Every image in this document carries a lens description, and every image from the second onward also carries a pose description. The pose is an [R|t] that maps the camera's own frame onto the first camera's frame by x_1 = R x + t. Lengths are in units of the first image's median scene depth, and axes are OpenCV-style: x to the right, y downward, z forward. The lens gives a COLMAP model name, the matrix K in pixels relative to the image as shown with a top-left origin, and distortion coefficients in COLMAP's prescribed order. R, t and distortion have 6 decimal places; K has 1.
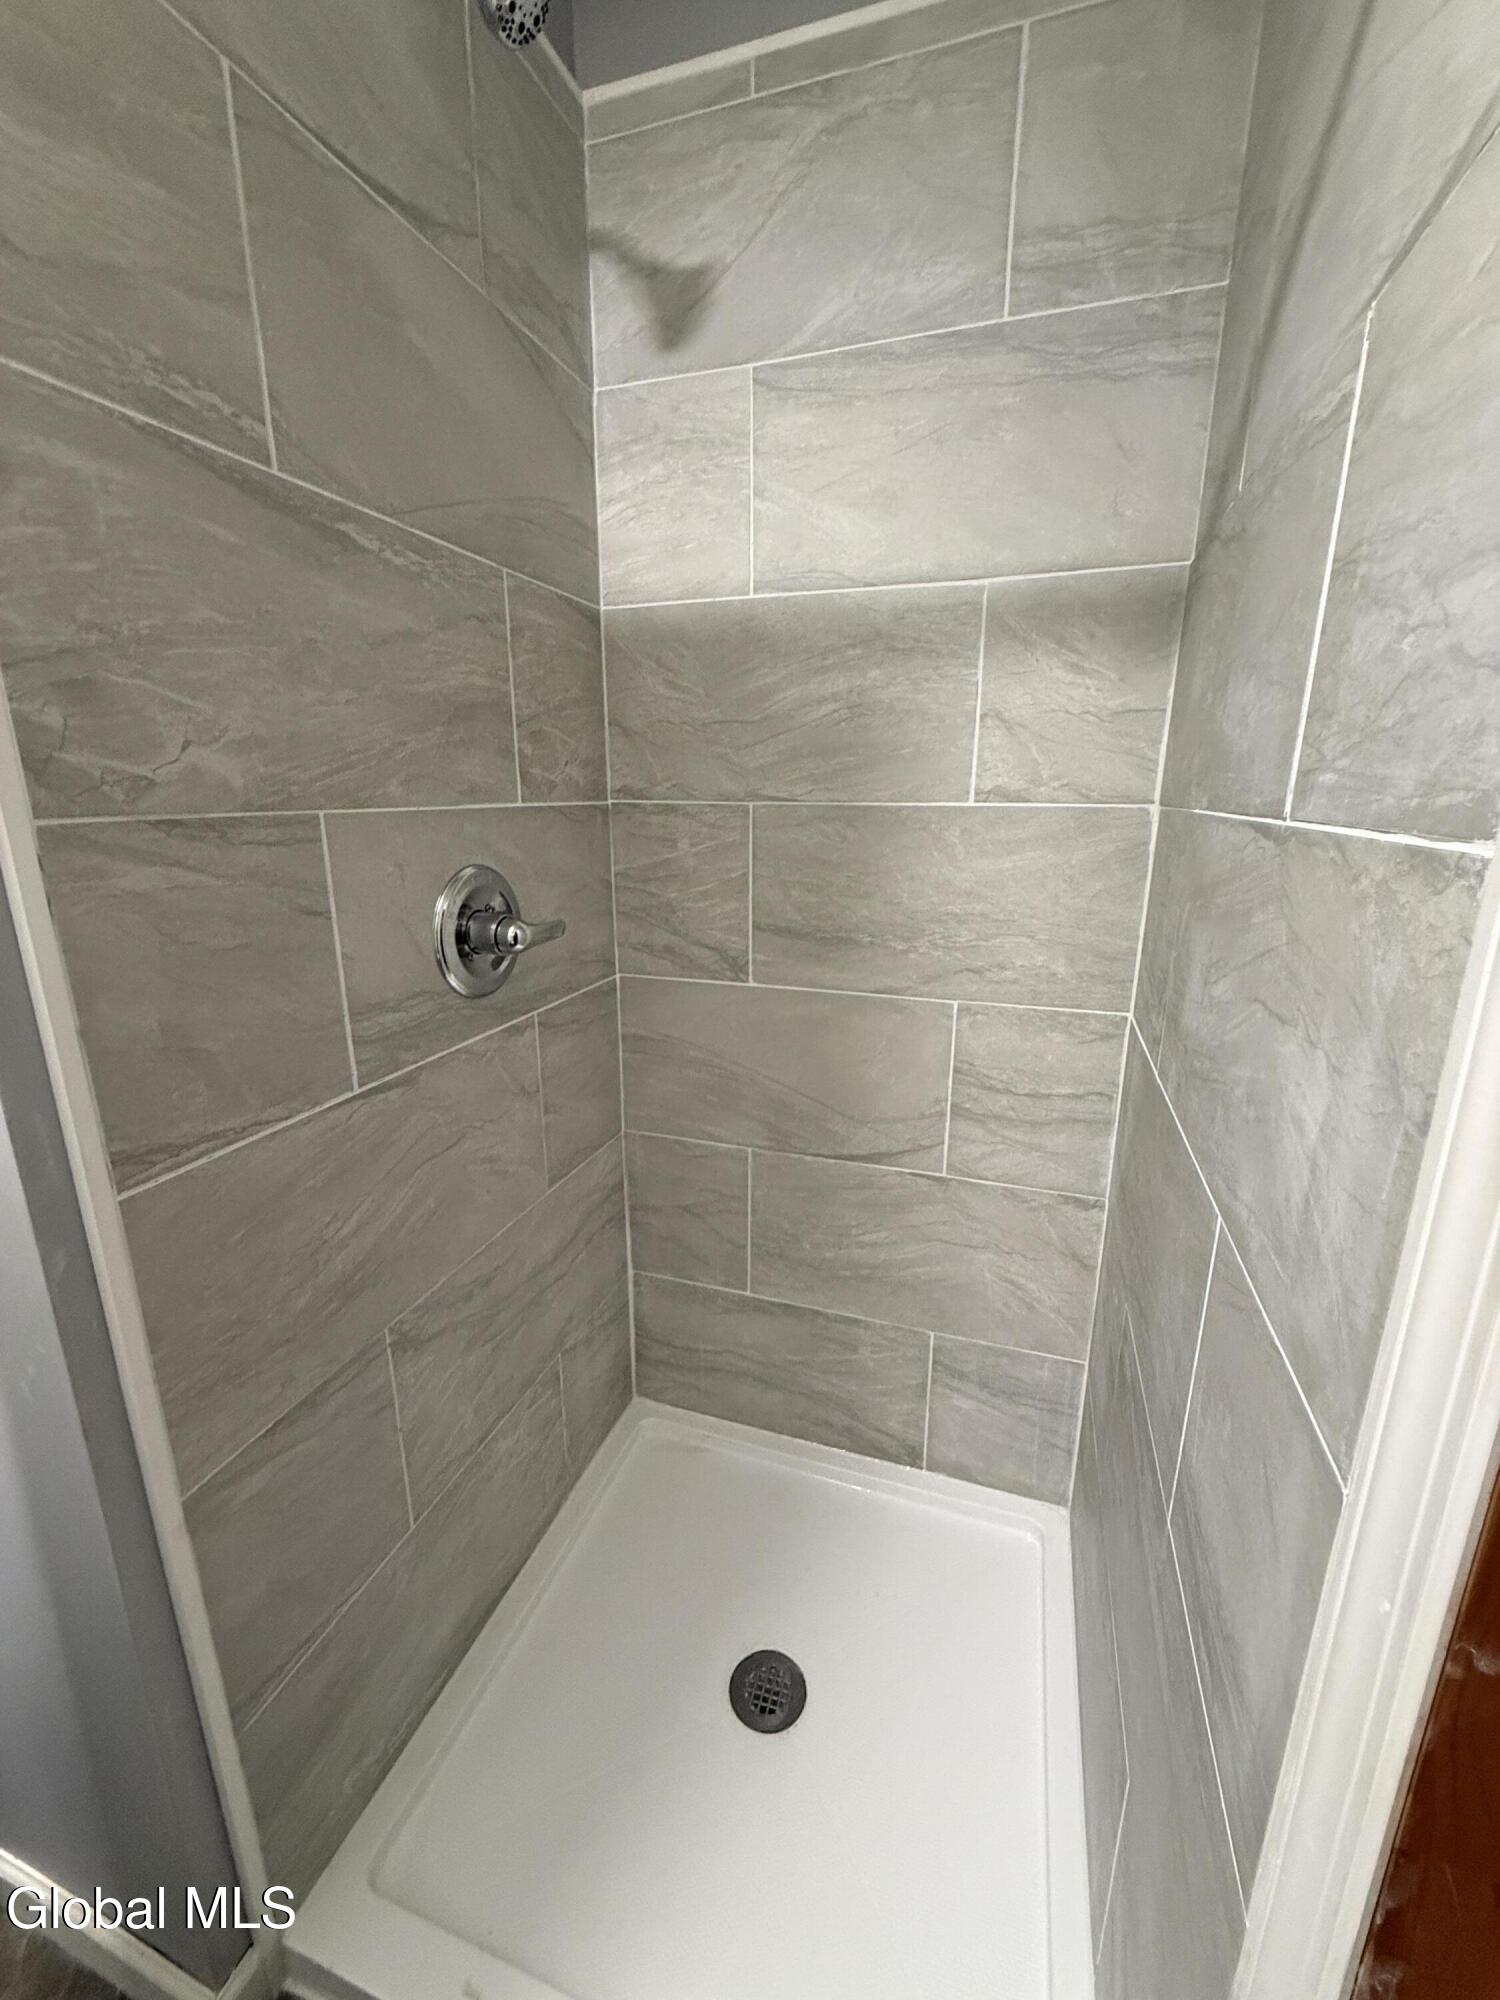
lens RADIAL K [[802.9, 0, 752.9], [0, 802.9, 995.7], [0, 0, 1]] dist [-0.000024, -0.000875]
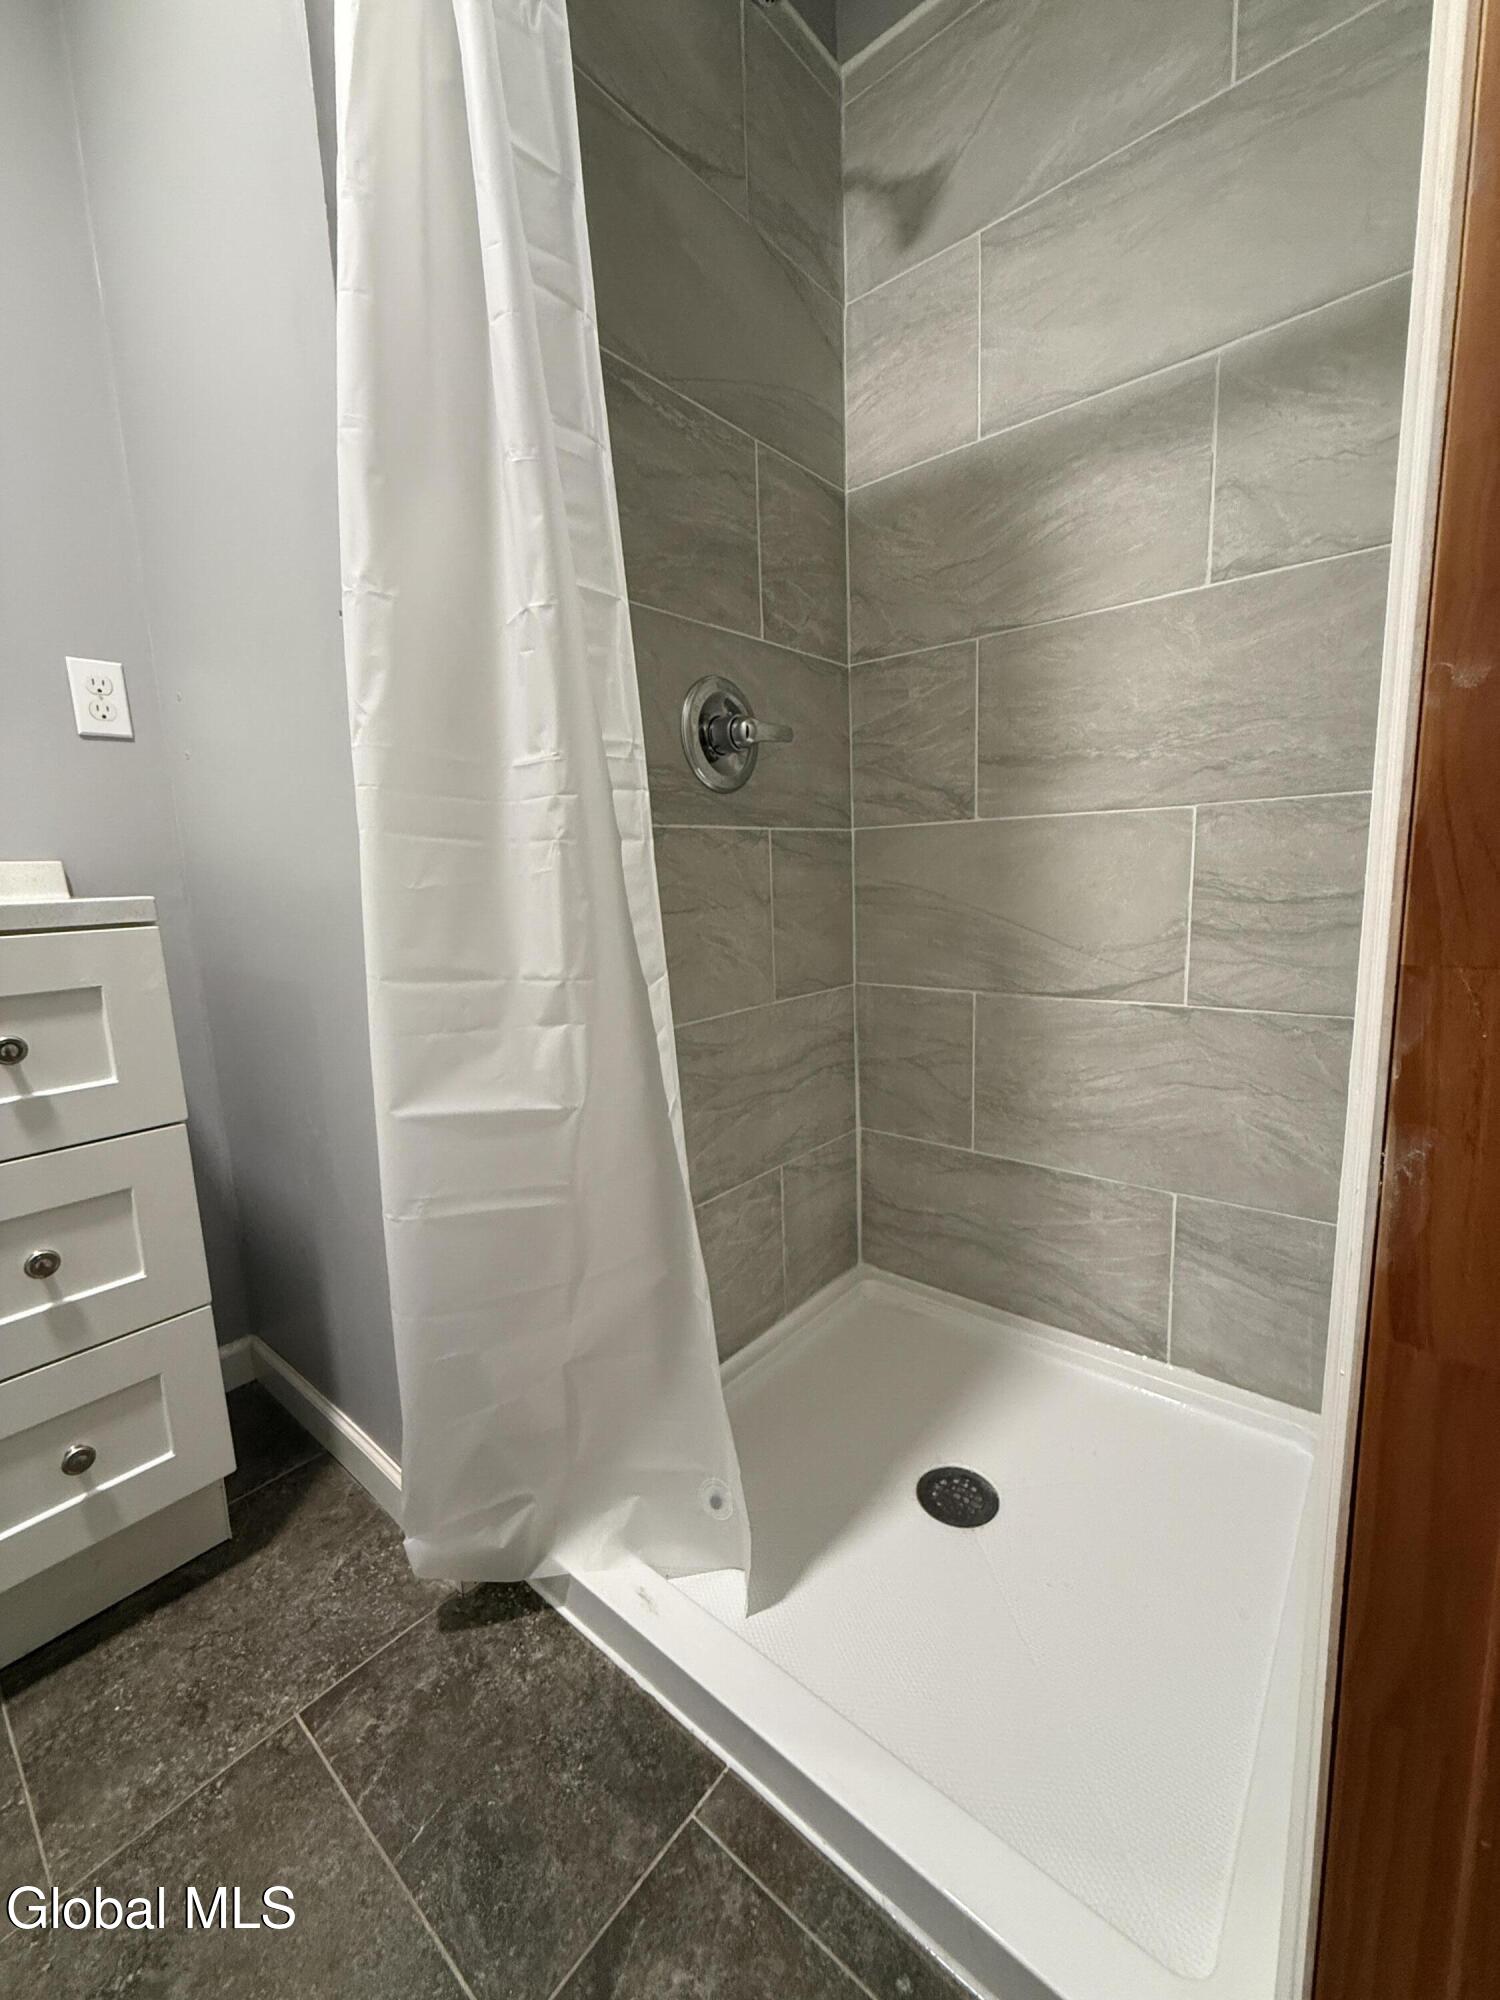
lens RADIAL K [[802.9, 0, 749.9], [0, 802.9, 998.5], [0, 0, 1]] dist [-0.000024, -0.000875]
pose [[0.928555, 0.021397, -0.370579, 0.125469], [-0.054338, 0.995418, -0.078682, 0.340634], [0.367197, 0.093197, 0.925462, -0.036910]]
